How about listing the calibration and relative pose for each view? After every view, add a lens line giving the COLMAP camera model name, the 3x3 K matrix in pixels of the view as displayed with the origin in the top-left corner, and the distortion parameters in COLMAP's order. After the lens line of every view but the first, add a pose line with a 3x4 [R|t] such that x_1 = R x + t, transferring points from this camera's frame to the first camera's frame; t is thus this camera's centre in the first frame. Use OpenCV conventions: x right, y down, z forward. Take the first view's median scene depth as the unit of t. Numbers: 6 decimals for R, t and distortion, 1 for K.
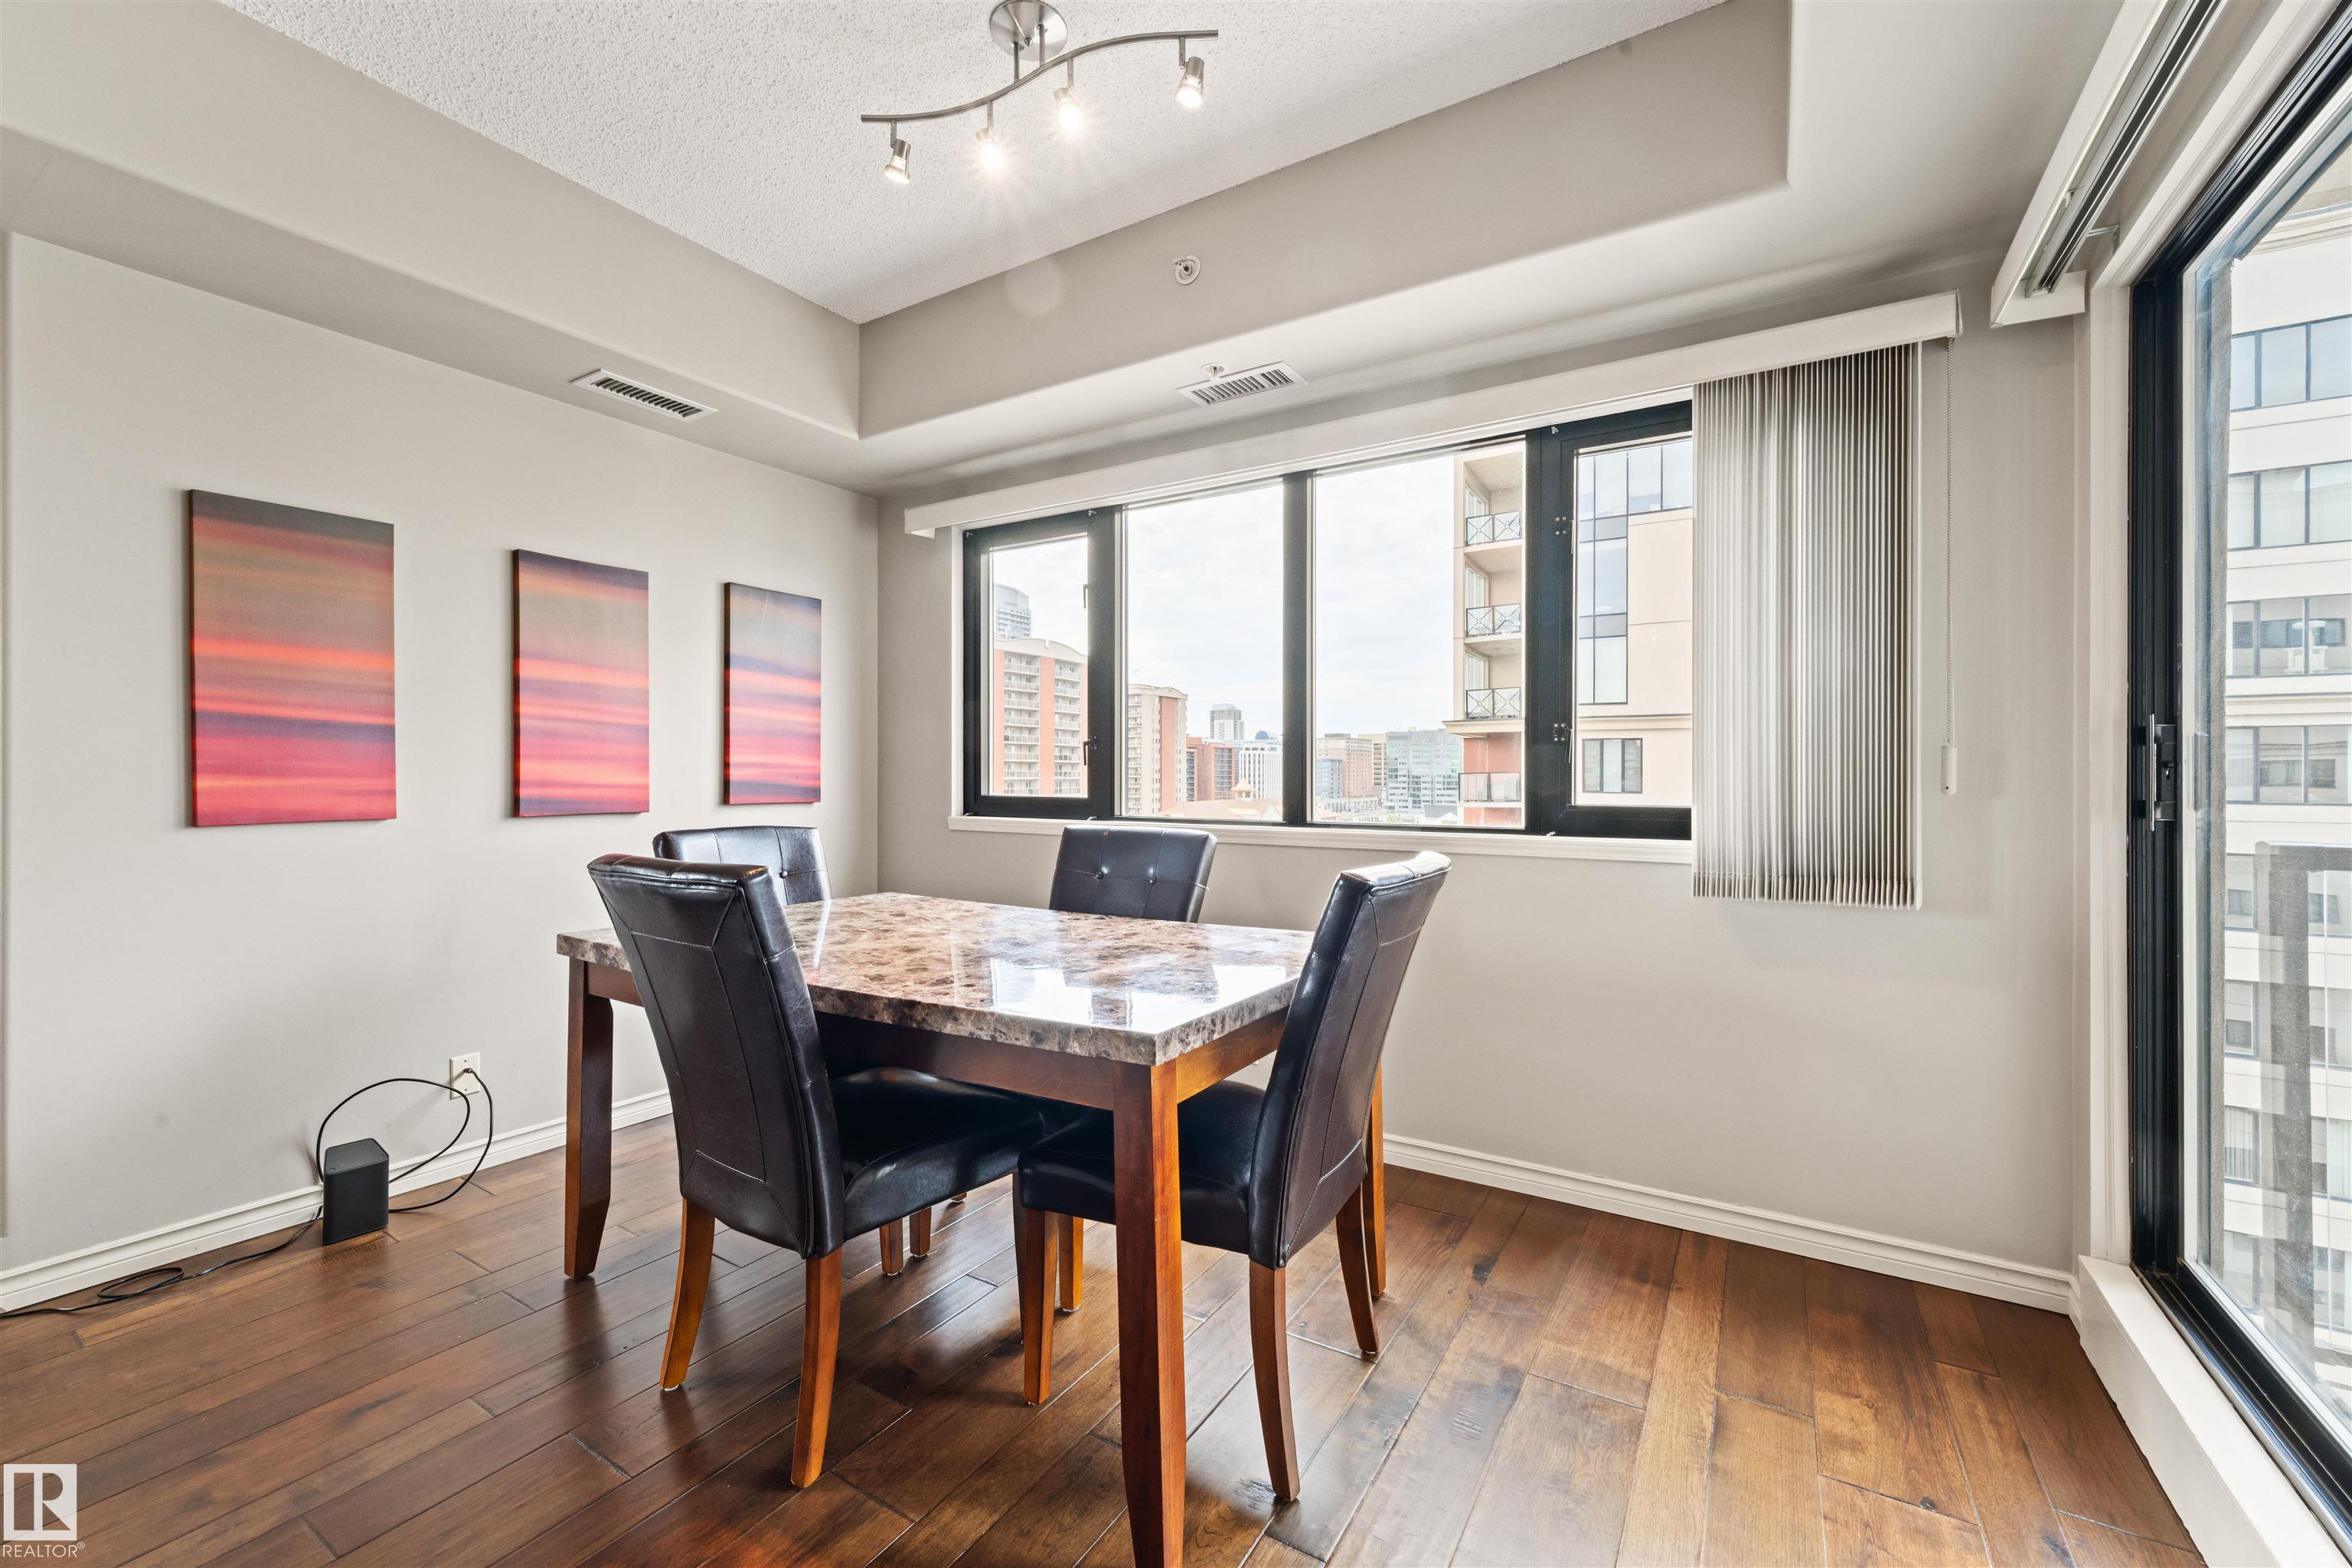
lens RADIAL K [[937.4, 0, 1174.3], [0, 937.4, 767.9], [0, 0, 1]] dist [0.000173, 0.000058]
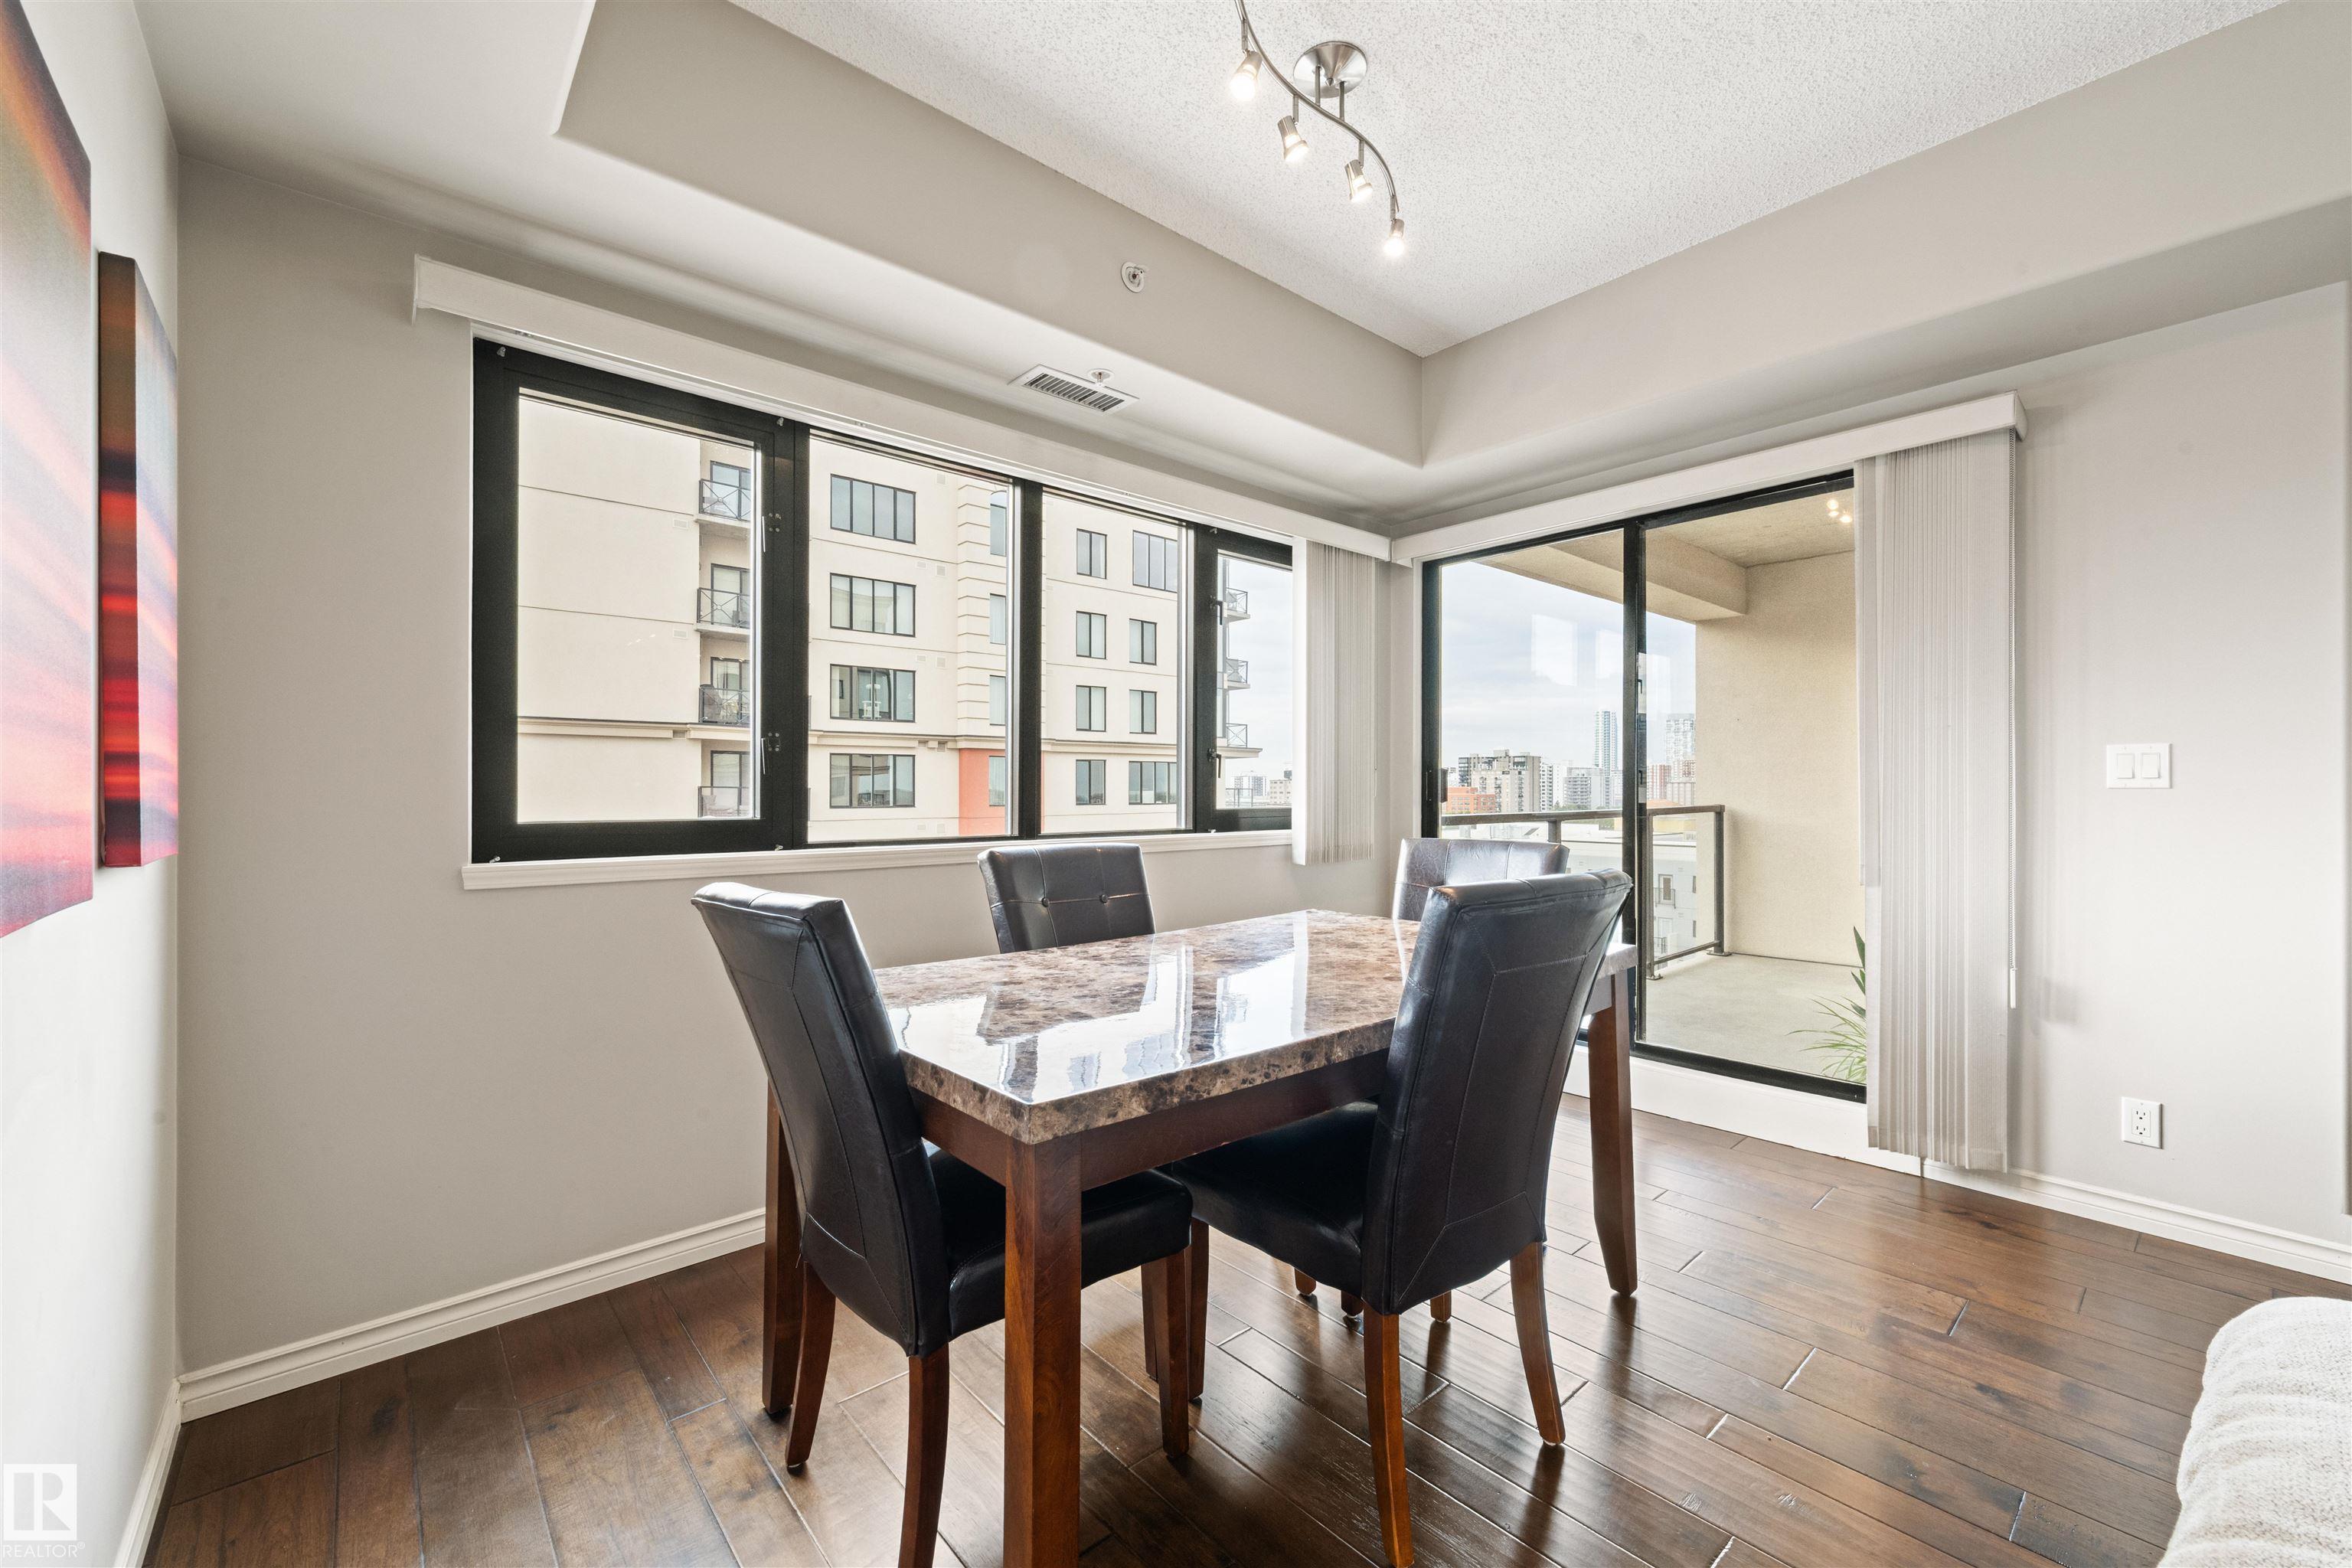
lens RADIAL K [[961.5, 0, 1185.1], [0, 961.5, 787.7], [0, 0, 1]] dist [-0.000150, -0.000080]
pose [[0.283260, -0.003224, 0.959038, -0.886578], [-0.003365, 0.999985, 0.004356, 0.003250], [-0.959037, -0.004461, 0.283245, 0.616776]]
